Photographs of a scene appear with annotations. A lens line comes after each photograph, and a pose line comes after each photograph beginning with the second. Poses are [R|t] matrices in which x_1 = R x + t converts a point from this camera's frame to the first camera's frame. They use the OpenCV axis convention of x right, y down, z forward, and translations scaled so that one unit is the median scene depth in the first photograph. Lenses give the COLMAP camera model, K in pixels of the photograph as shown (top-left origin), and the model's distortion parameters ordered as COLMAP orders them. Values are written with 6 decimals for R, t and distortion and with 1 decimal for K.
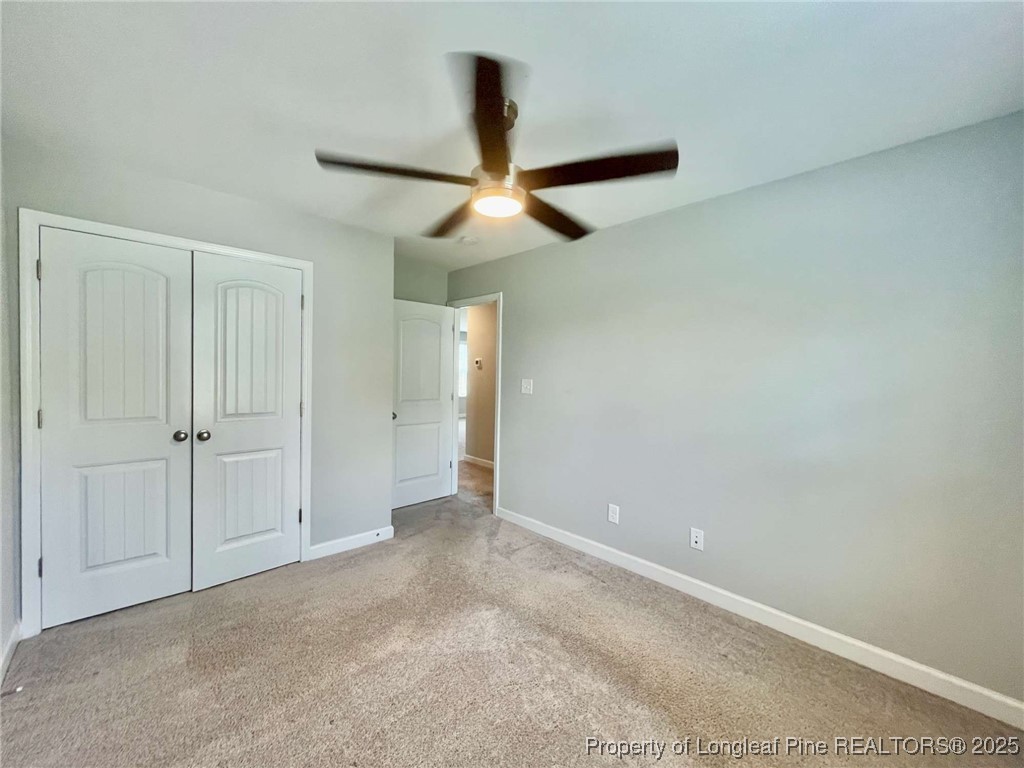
lens RADIAL K [[416.1, 0, 512.4], [0, 416.1, 382.5], [0, 0, 1]] dist [-0.001175, -0.000223]
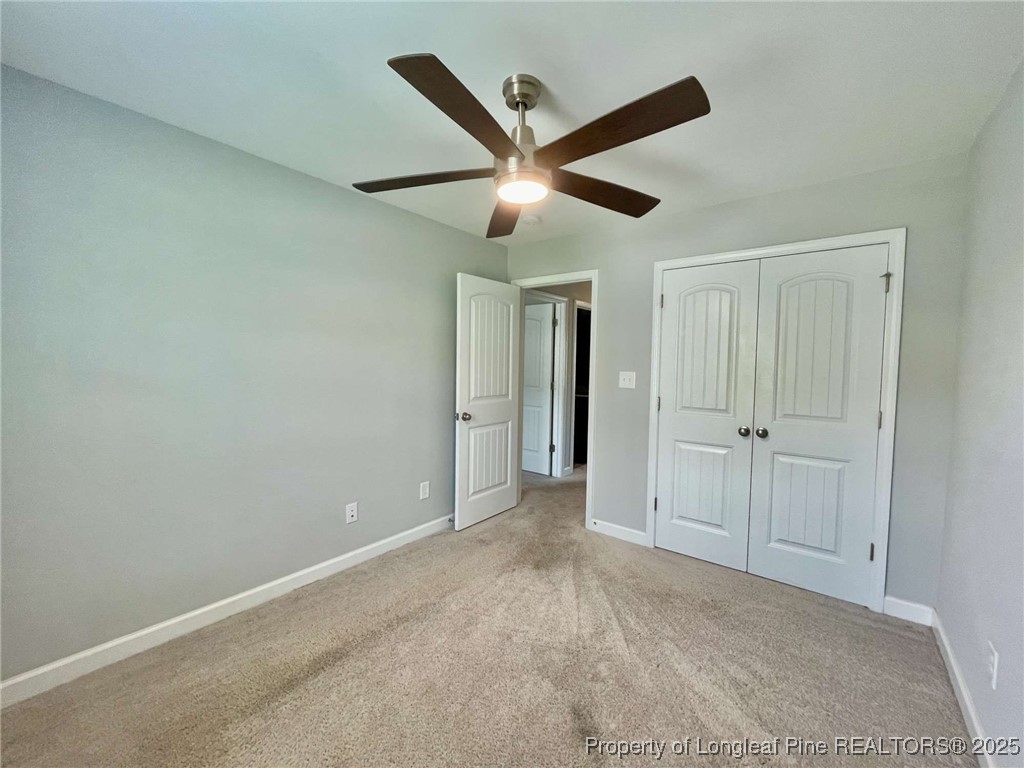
lens RADIAL K [[428.4, 0, 508.6], [0, 428.4, 388.4], [0, 0, 1]] dist [0.000353, 0.000001]
pose [[0.138010, 0.028946, -0.990008, 0.292639], [-0.025301, 0.999350, 0.025693, 0.004425], [0.990108, 0.021502, 0.138653, 0.250503]]
